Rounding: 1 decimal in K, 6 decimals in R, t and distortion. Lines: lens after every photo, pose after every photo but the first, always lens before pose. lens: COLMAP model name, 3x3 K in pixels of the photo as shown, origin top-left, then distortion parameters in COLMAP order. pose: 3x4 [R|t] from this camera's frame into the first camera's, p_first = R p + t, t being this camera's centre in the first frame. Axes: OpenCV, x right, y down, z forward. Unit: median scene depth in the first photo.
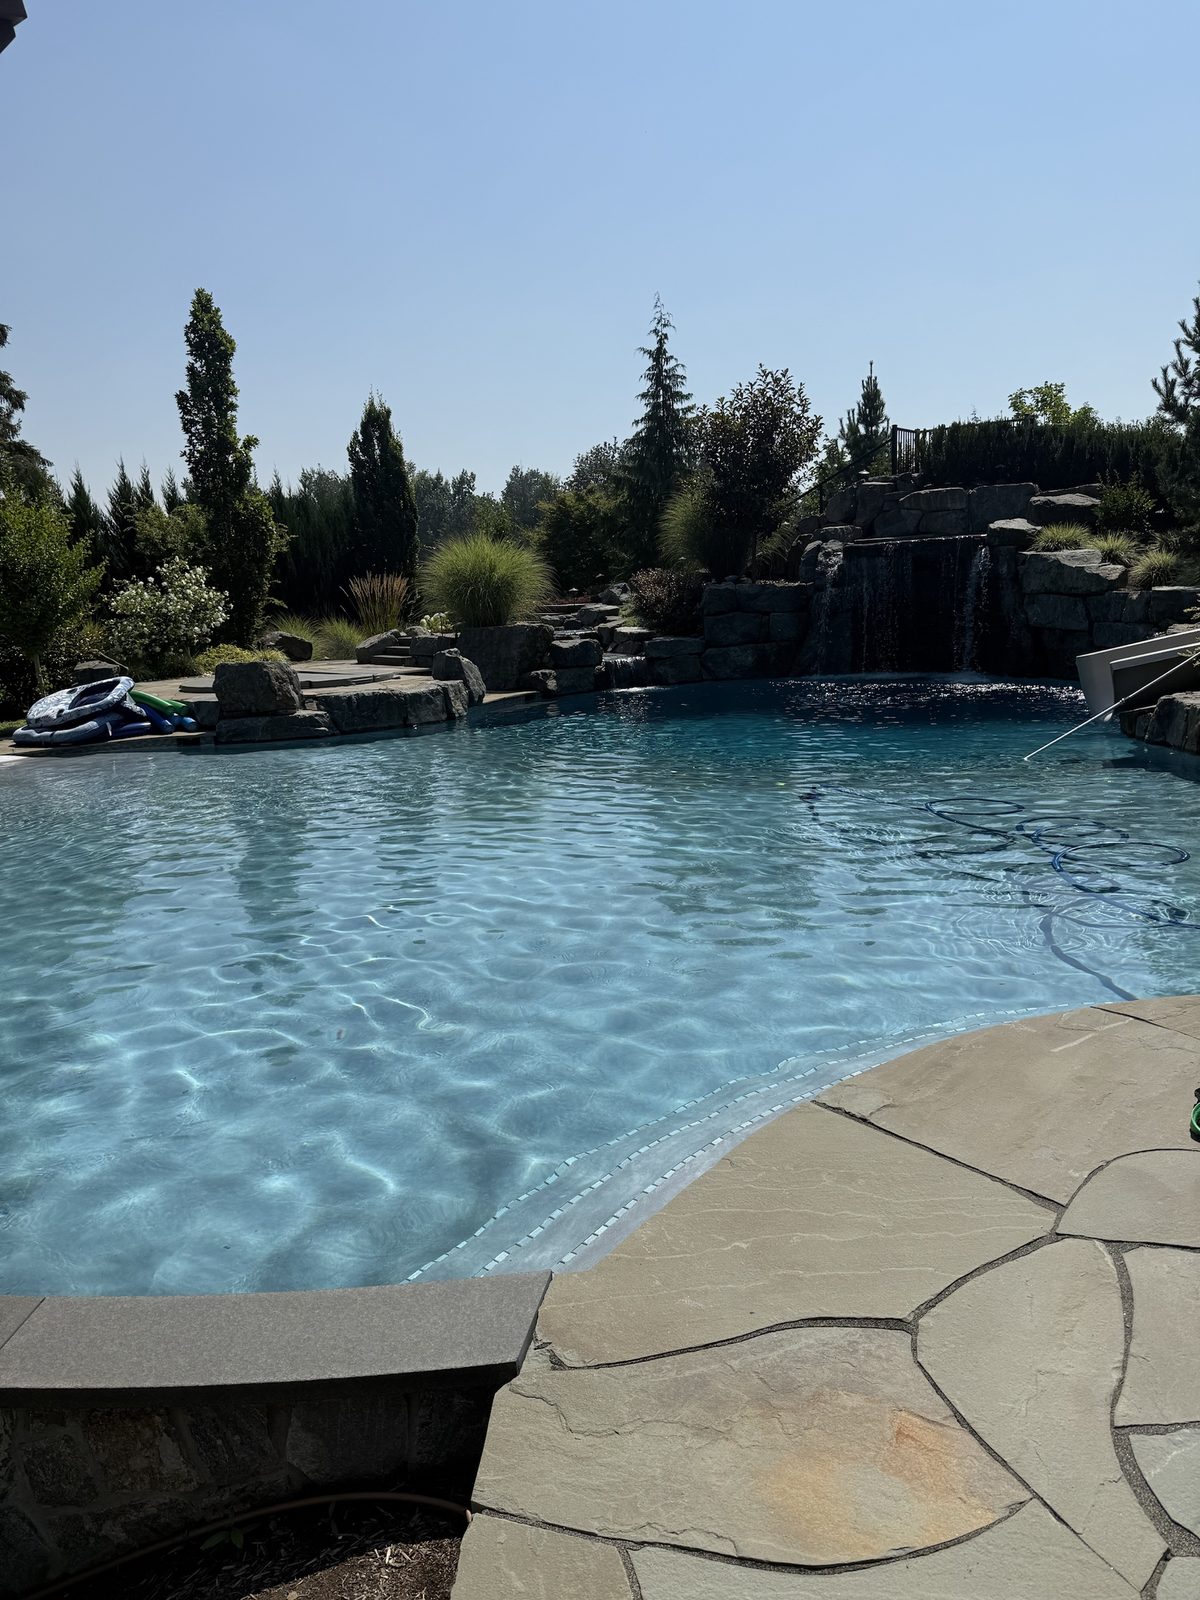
lens RADIAL K [[1121.4, 0, 583.3], [0, 1121.4, 778.8], [0, 0, 1]] dist [0.043591, -0.046185]
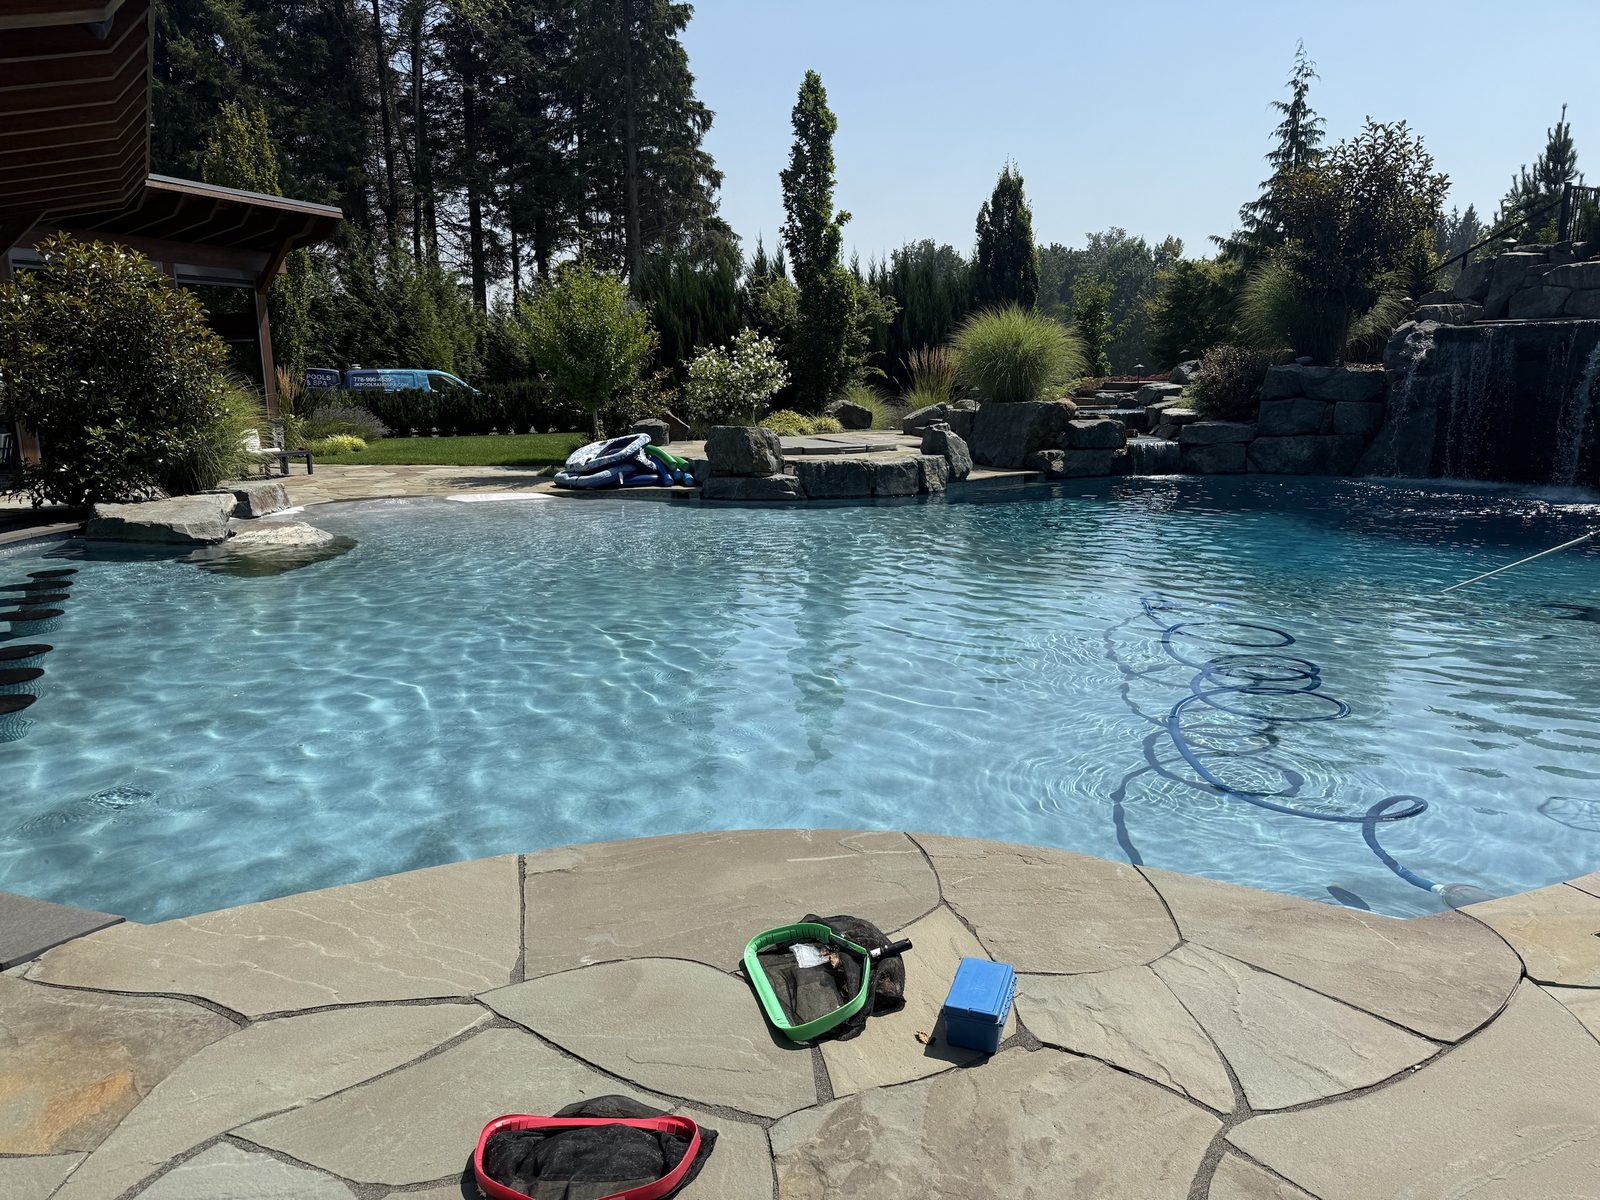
lens RADIAL K [[1121.4, 0, 798.7], [0, 1121.4, 595.3], [0, 0, 1]] dist [0.043591, -0.046185]
pose [[0.917924, 0.112356, -0.380515, 0.130329], [-0.097320, 0.993527, 0.058597, -0.007345], [0.384636, -0.016756, 0.922916, 0.013785]]
